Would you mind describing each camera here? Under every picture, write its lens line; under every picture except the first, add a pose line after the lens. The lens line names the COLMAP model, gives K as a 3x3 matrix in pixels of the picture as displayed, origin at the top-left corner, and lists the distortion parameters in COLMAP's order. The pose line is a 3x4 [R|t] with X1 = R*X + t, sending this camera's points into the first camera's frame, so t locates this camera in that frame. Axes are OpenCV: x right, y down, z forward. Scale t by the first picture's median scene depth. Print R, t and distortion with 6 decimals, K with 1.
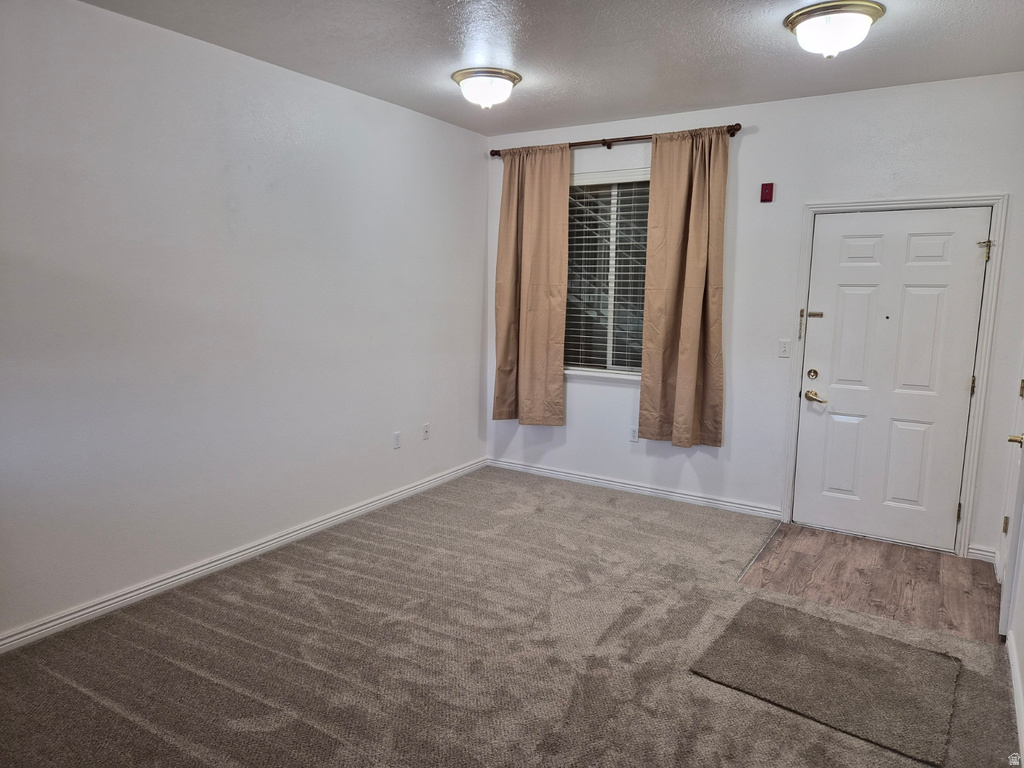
lens RADIAL K [[683.3, 0, 514.7], [0, 683.3, 366.6], [0, 0, 1]] dist [0.074578, -0.072277]
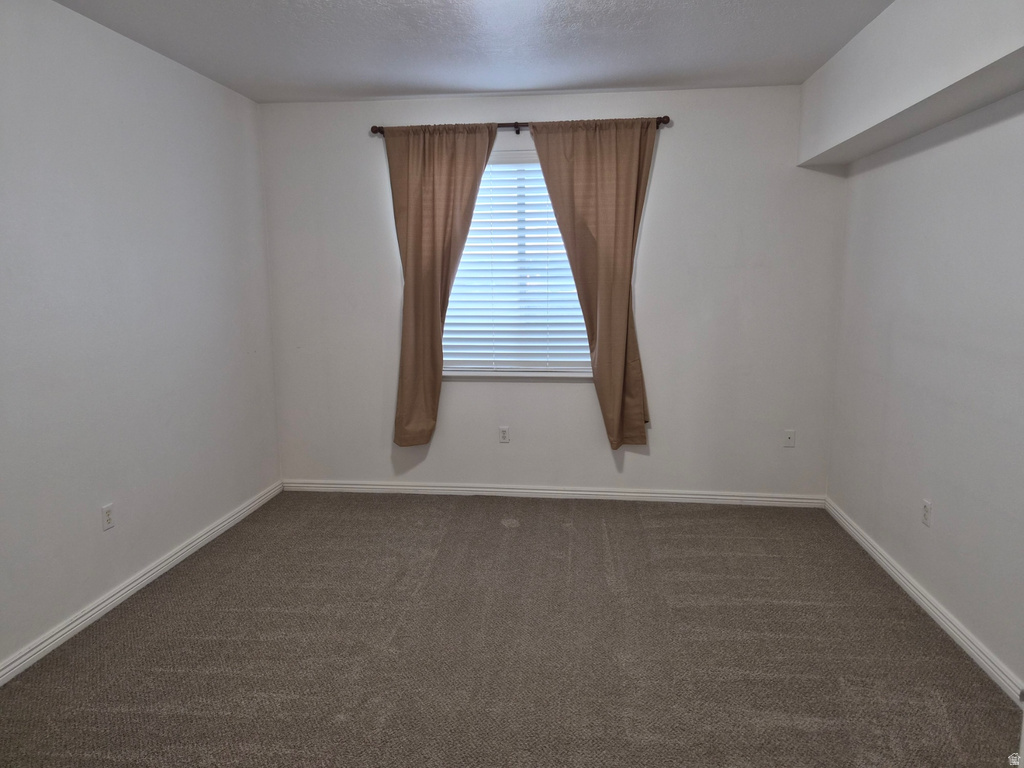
lens RADIAL K [[683.3, 0, 514.7], [0, 683.3, 366.6], [0, 0, 1]] dist [0.074578, -0.072277]
pose [[0.906136, -0.078524, 0.415634, -0.302209], [0.075857, 0.996854, 0.022952, -0.031925], [-0.416129, 0.010731, 0.909242, 0.191469]]
